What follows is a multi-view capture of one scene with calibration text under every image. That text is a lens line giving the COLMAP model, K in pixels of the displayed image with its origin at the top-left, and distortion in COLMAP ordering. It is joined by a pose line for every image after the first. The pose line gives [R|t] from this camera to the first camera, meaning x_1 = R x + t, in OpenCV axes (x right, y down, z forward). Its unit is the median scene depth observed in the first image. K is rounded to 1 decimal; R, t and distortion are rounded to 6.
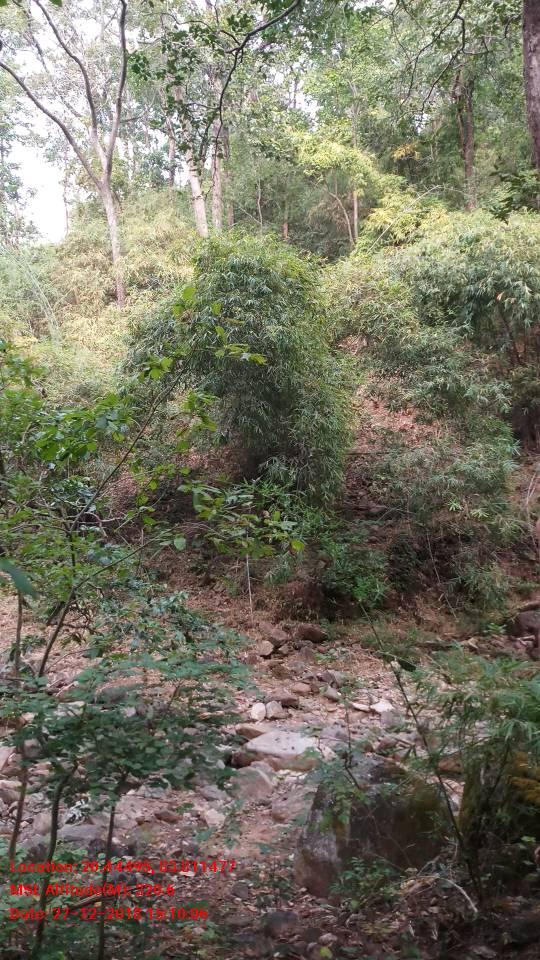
lens RADIAL K [[795.9, 0, 267.0], [0, 795.9, 484.1], [0, 0, 1]] dist [-0.006879, -0.009489]
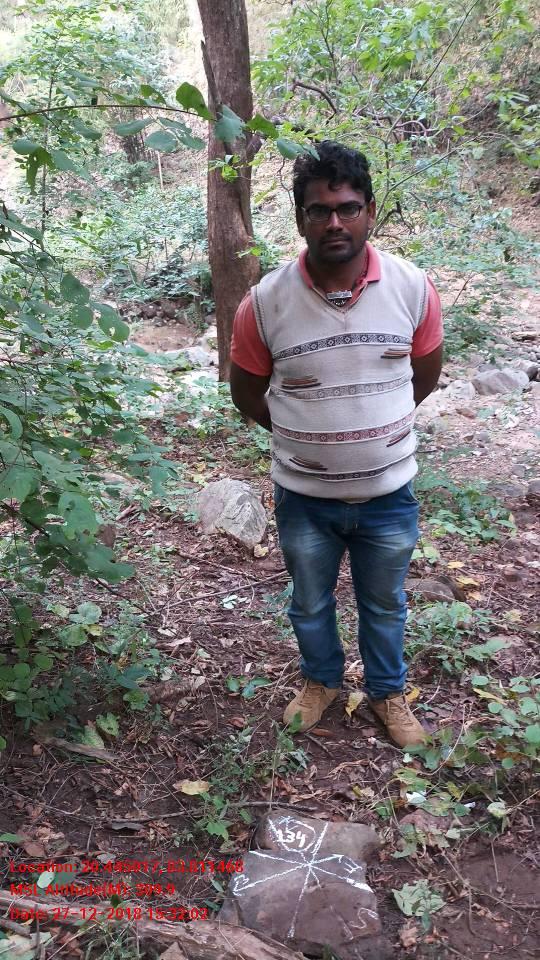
lens RADIAL K [[795.9, 0, 265.2], [0, 795.9, 480.6], [0, 0, 1]] dist [-0.006879, -0.009489]
pose [[0.918753, 0.160090, -0.360922, 0.028606], [0.017480, 0.896724, 0.442245, -0.003316], [0.394446, -0.412622, 0.821069, -0.072501]]
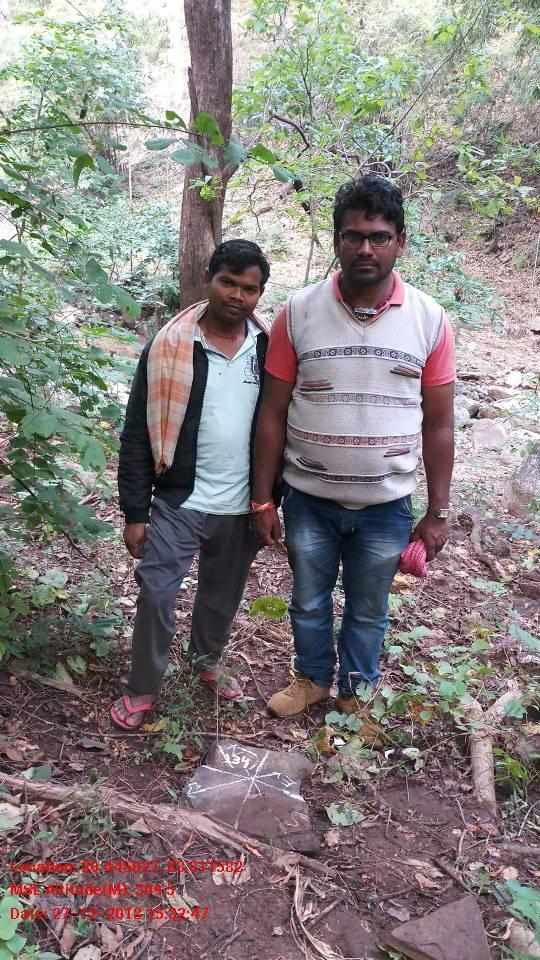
lens RADIAL K [[795.9, 0, 266.2], [0, 795.9, 484.8], [0, 0, 1]] dist [-0.006879, -0.009489]
pose [[0.928767, 0.220948, -0.297614, 0.034560], [-0.081427, 0.904926, 0.417706, -0.004491], [0.361610, -0.363718, 0.858456, -0.101948]]
